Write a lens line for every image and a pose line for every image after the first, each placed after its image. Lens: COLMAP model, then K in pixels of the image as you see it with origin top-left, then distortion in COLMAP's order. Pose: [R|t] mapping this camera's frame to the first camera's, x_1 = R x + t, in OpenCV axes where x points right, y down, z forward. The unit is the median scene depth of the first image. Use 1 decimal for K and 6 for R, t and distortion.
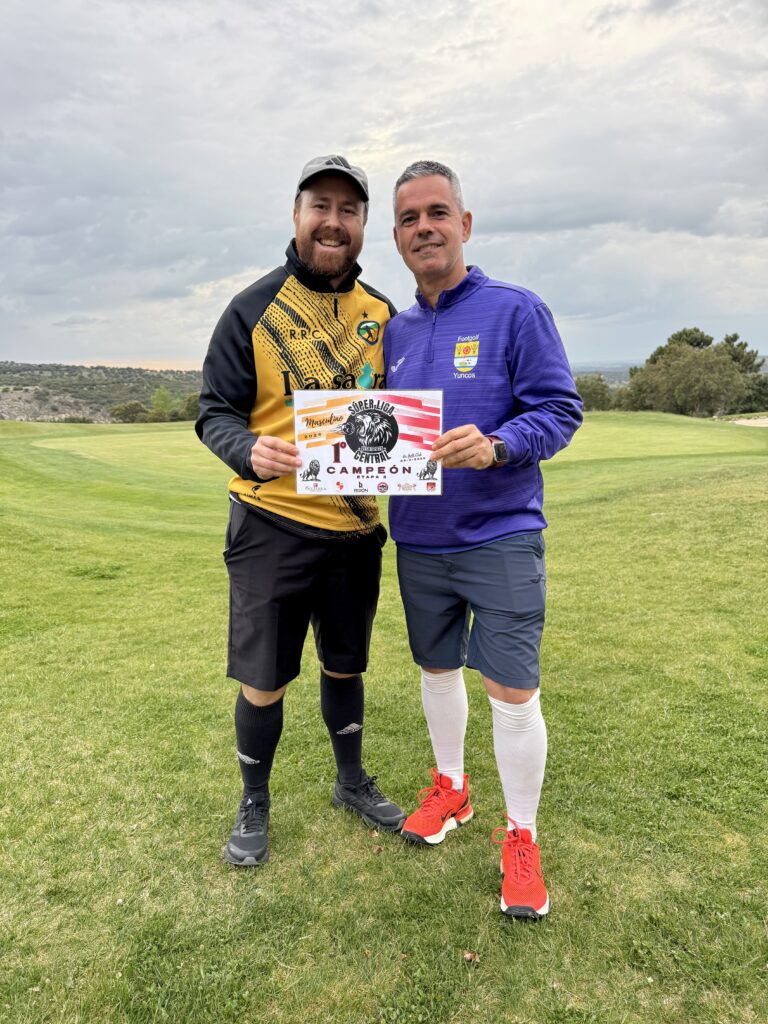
lens RADIAL K [[717.1, 0, 384.0], [0, 717.1, 512.7], [0, 0, 1]] dist [0.031626, -0.041789]
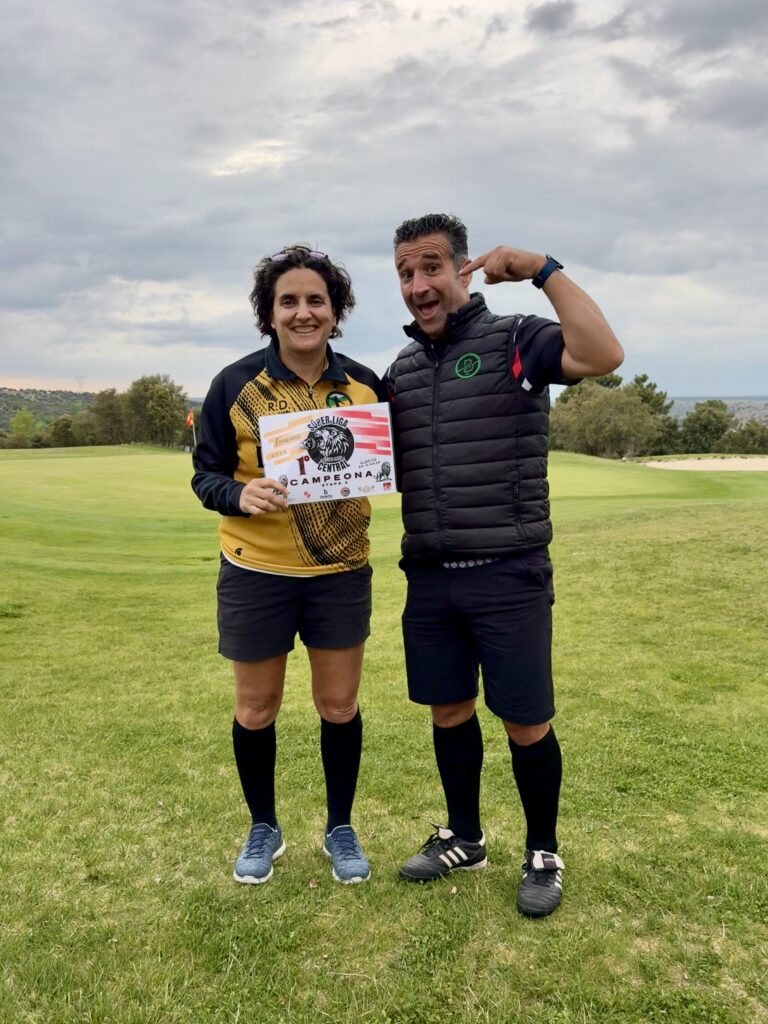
lens RADIAL K [[789.6, 0, 379.5], [0, 789.6, 498.1], [0, 0, 1]] dist [0.030691, -0.037989]
pose [[0.991544, 0.017994, 0.128515, -0.040818], [-0.008665, 0.997310, -0.072786, 0.007581], [-0.129479, 0.071057, 0.989033, -0.062133]]
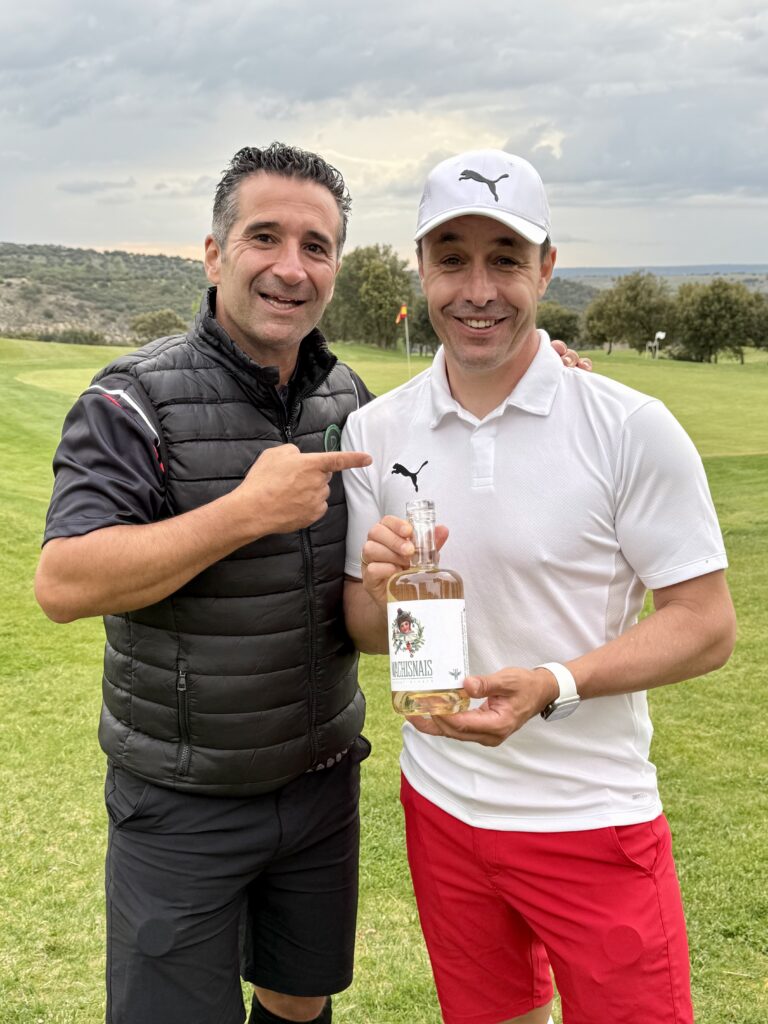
lens RADIAL K [[1145.0, 0, 382.8], [0, 1145.0, 511.4], [0, 0, 1]] dist [0.078555, 0.000000]
pose [[0.988575, 0.059112, -0.138654, 0.041853], [-0.057317, 0.998213, 0.016910, -0.031195], [0.139406, -0.008770, 0.990197, -0.118890]]
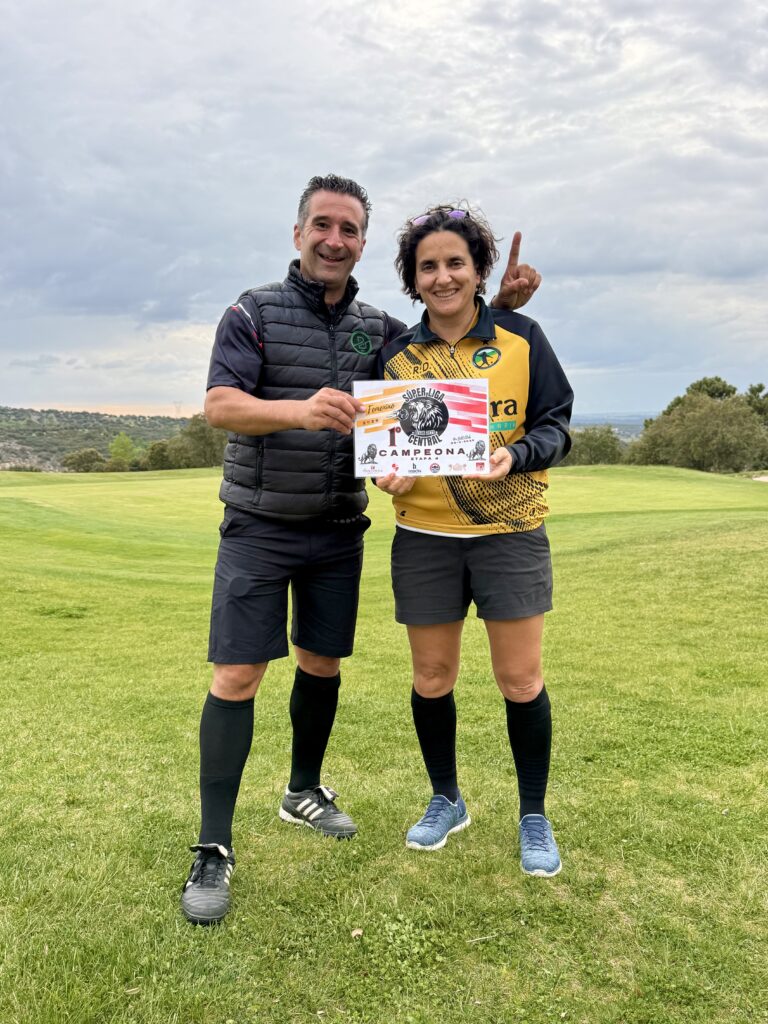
lens RADIAL K [[813.0, 0, 381.3], [0, 813.0, 503.7], [0, 0, 1]] dist [0.090711, -0.137084]
pose [[0.999848, 0.012745, 0.011891, 0.011582], [-0.011593, 0.995653, -0.092417, 0.029105], [-0.013017, 0.092265, 0.995649, -0.100724]]
